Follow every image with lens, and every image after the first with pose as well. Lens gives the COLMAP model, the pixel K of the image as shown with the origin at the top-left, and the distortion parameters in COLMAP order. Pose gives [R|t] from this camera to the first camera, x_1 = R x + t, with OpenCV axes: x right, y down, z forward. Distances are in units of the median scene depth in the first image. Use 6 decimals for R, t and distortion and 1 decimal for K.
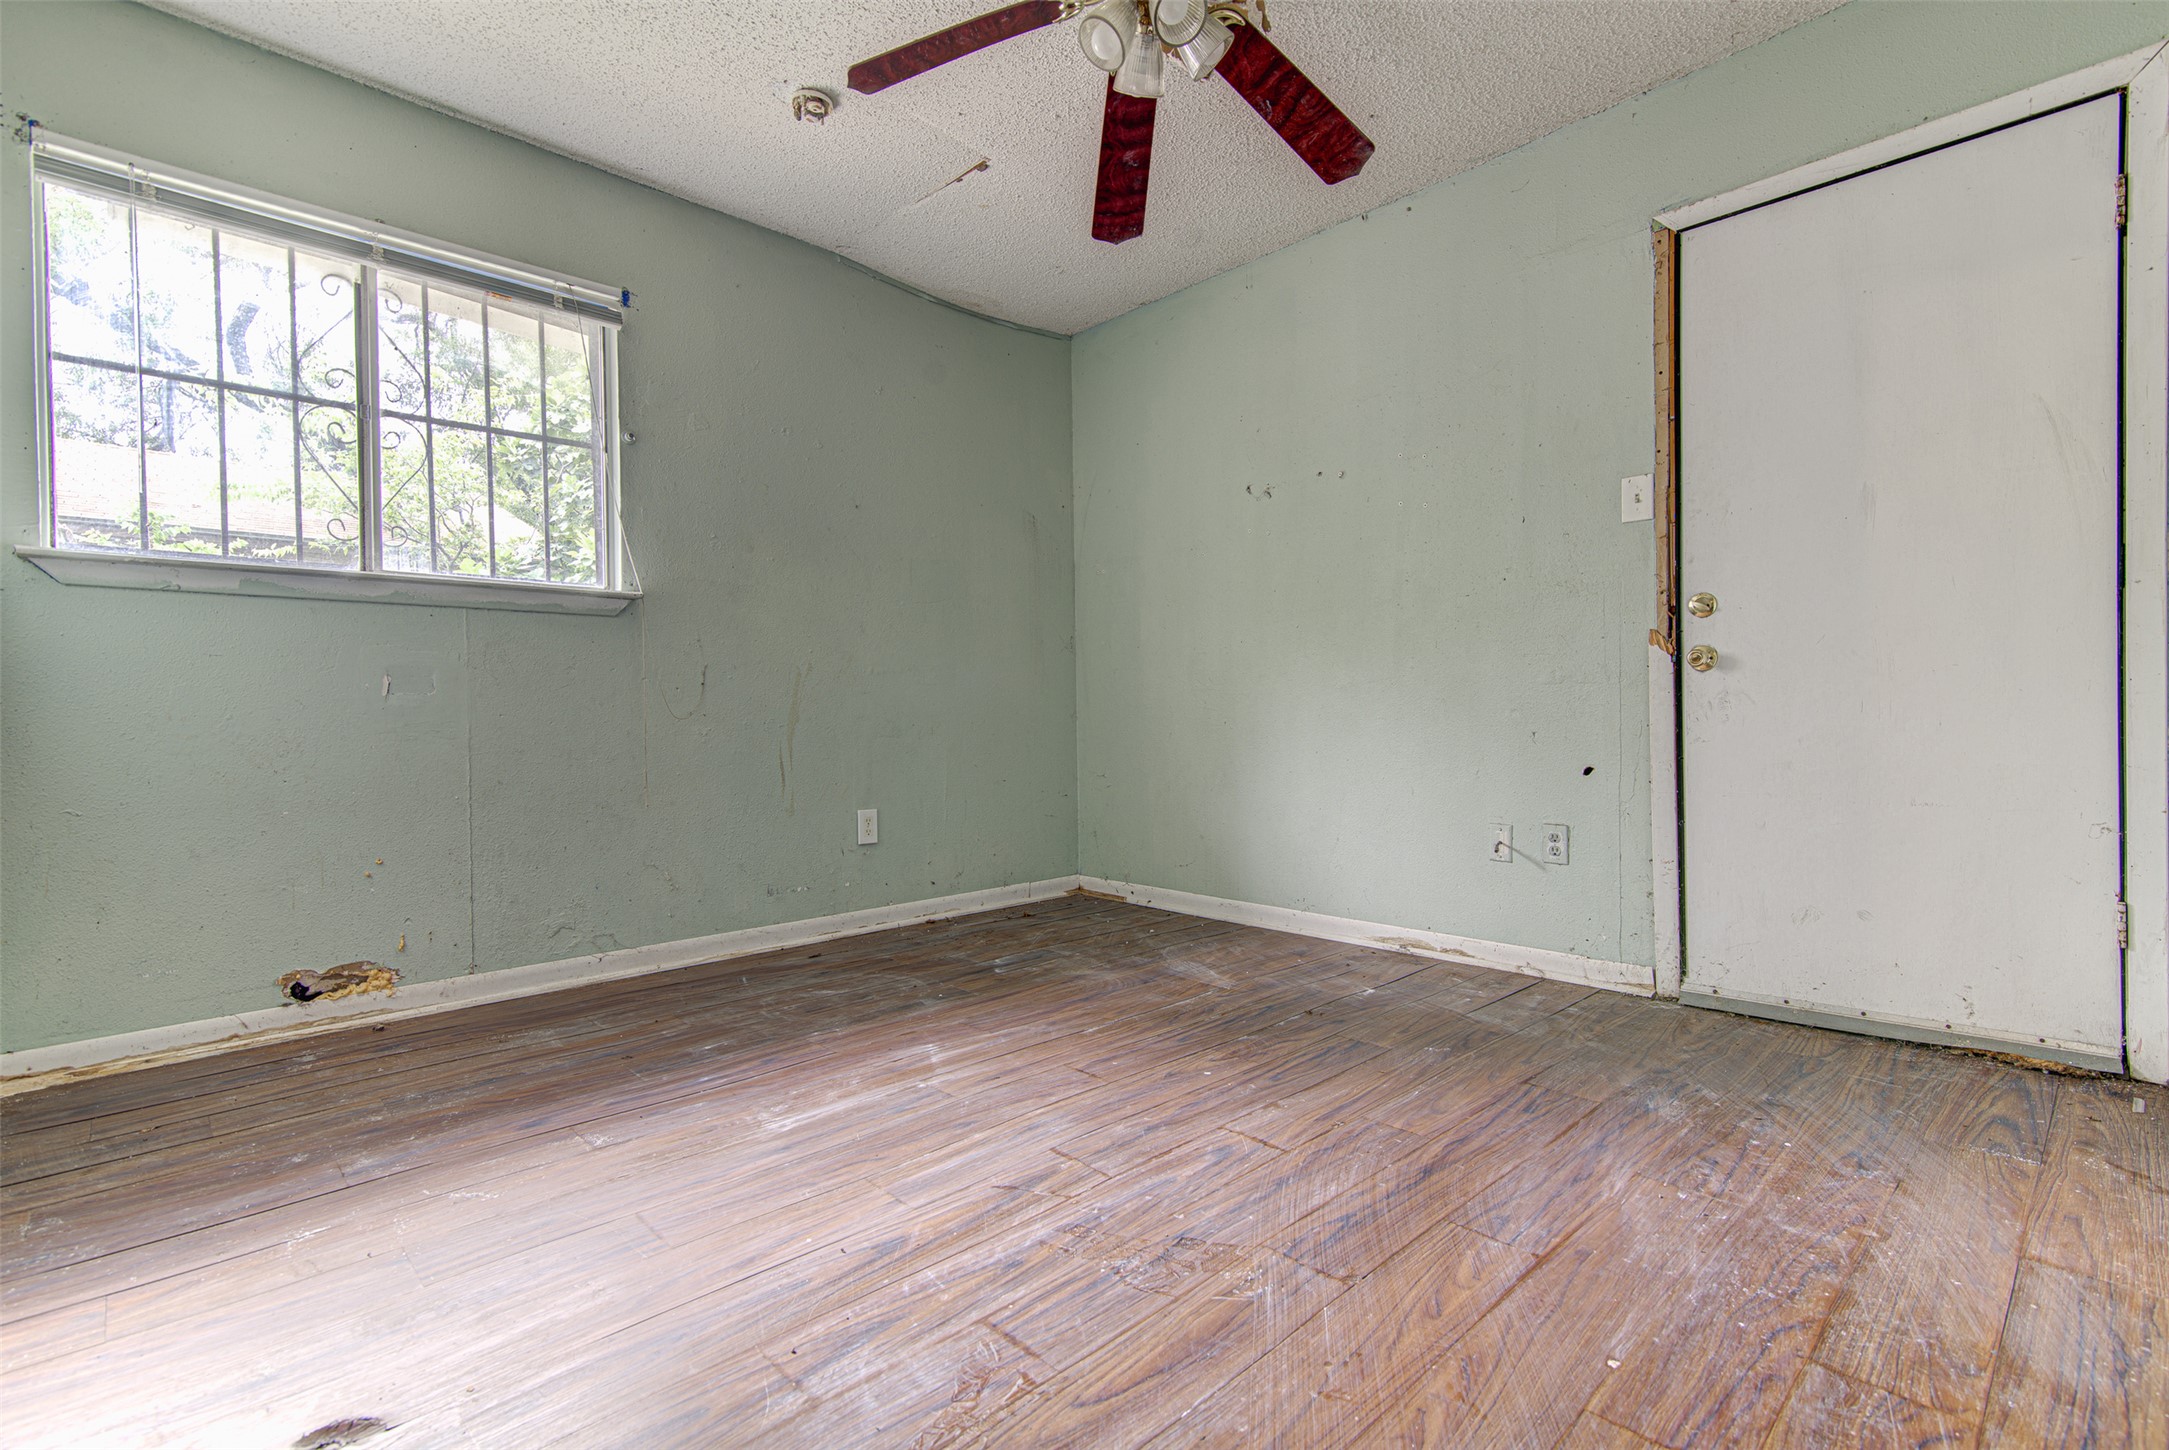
lens RADIAL K [[979.7, 0, 1083.2], [0, 979.7, 724.6], [0, 0, 1]] dist [0.001030, 0.000141]
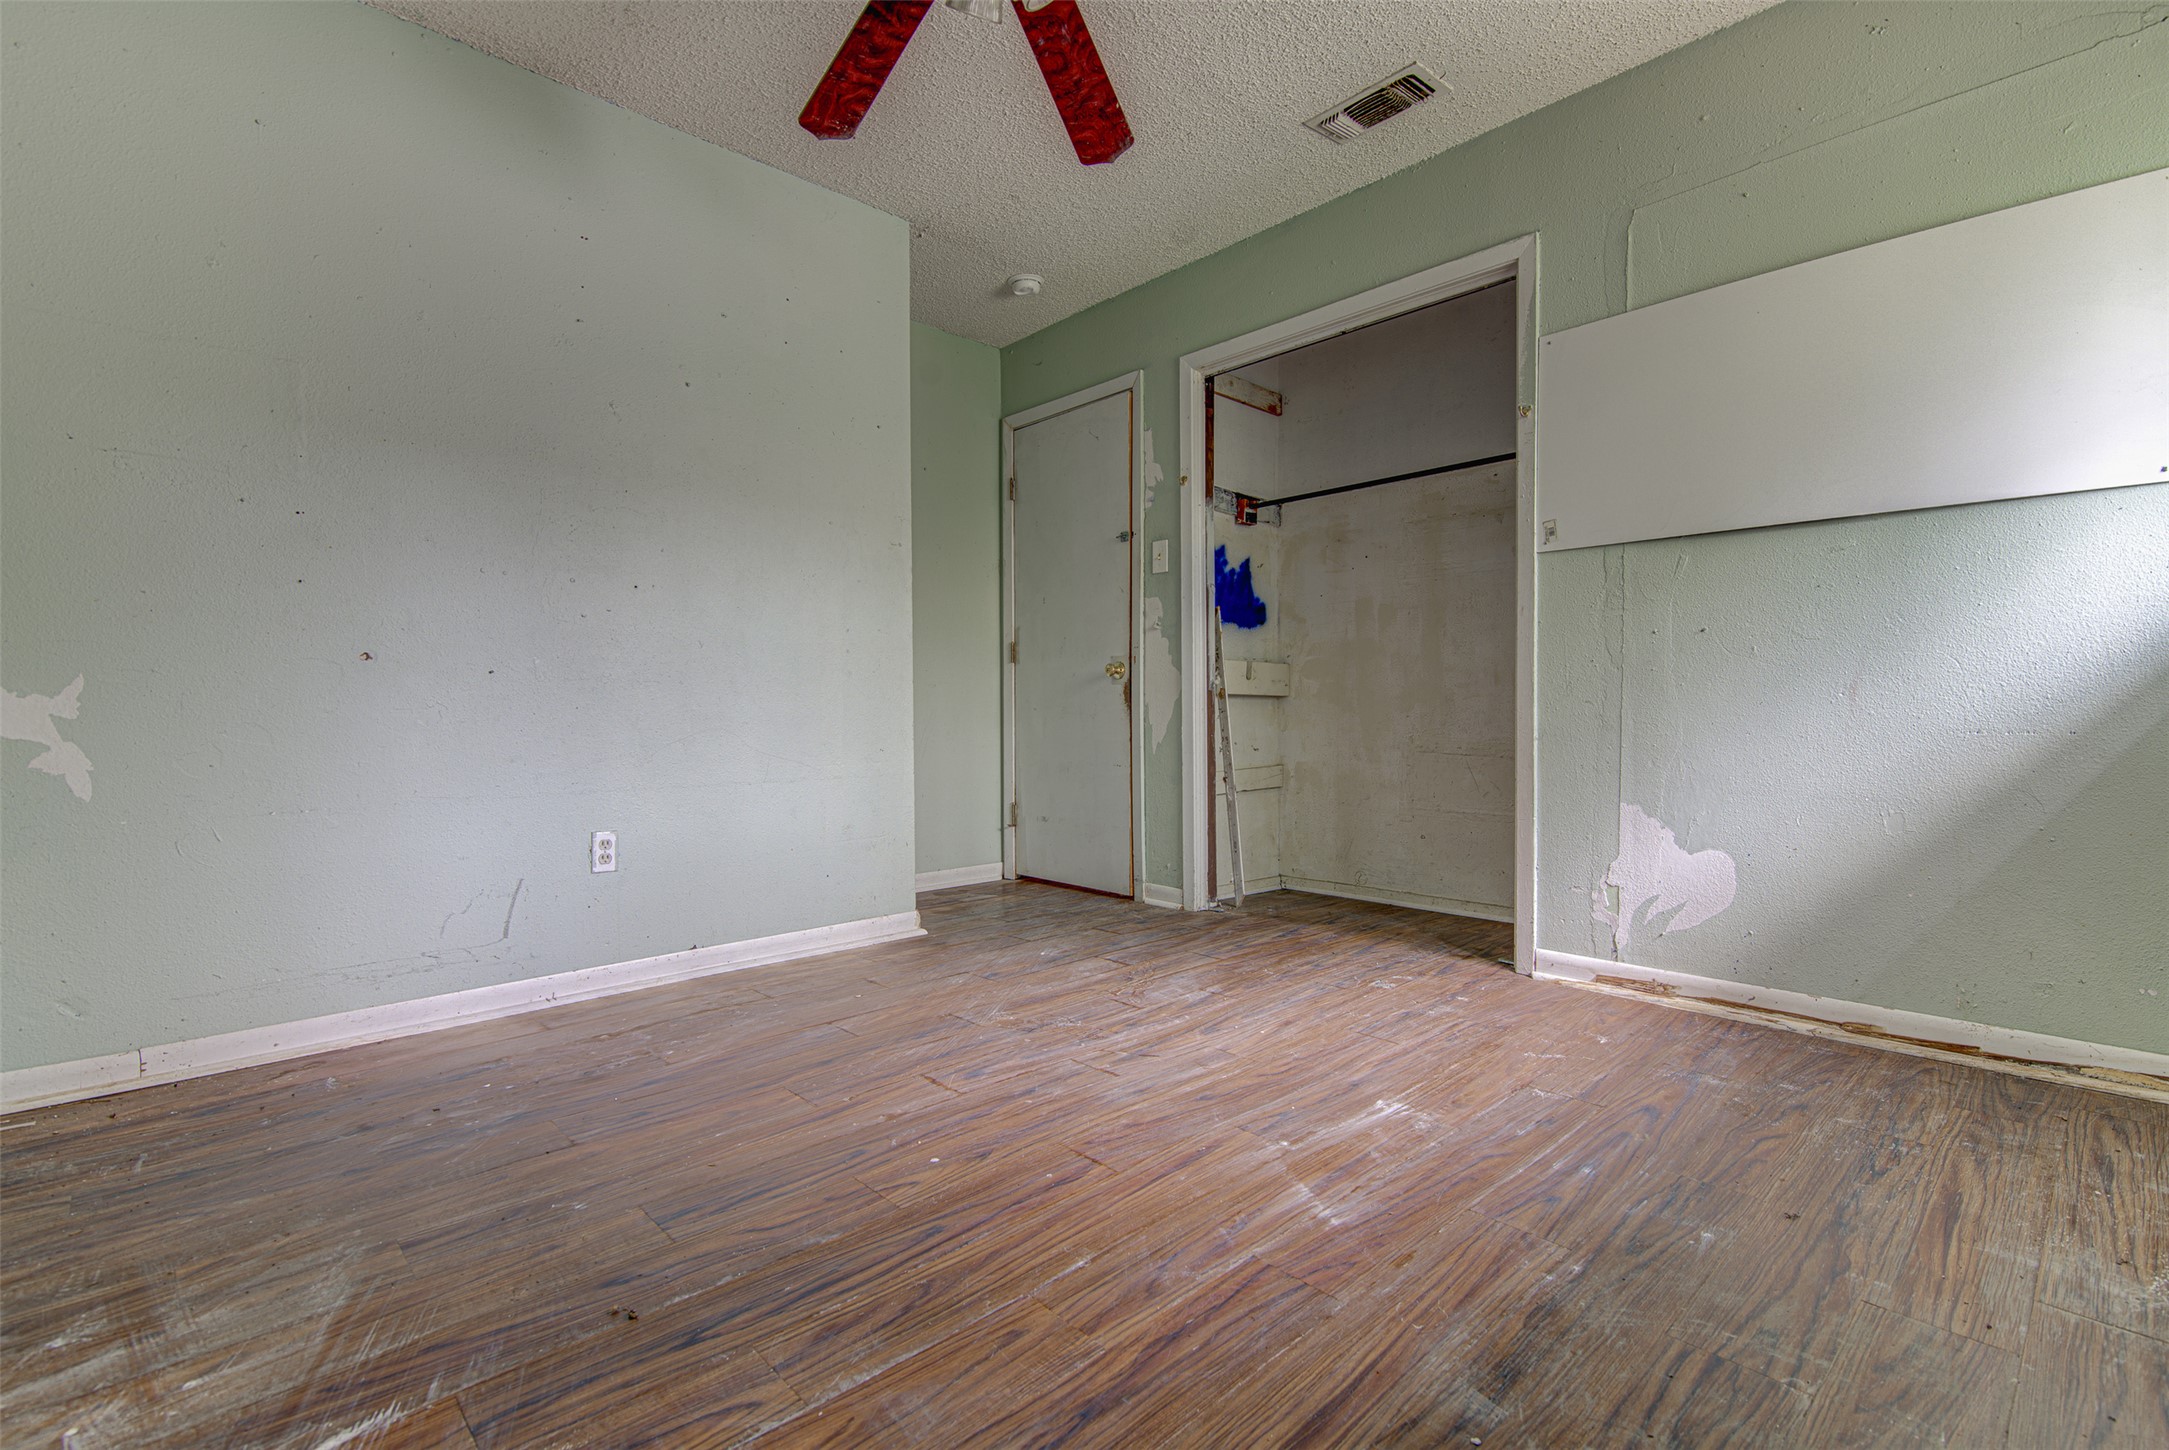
lens RADIAL K [[979.7, 0, 1085.6], [0, 979.7, 720.7], [0, 0, 1]] dist [0.001030, 0.000141]
pose [[-0.999805, 0.019566, 0.002586, -0.004523], [0.019605, 0.999676, 0.016248, -0.010753], [-0.002268, 0.016295, -0.999865, 2.111411]]
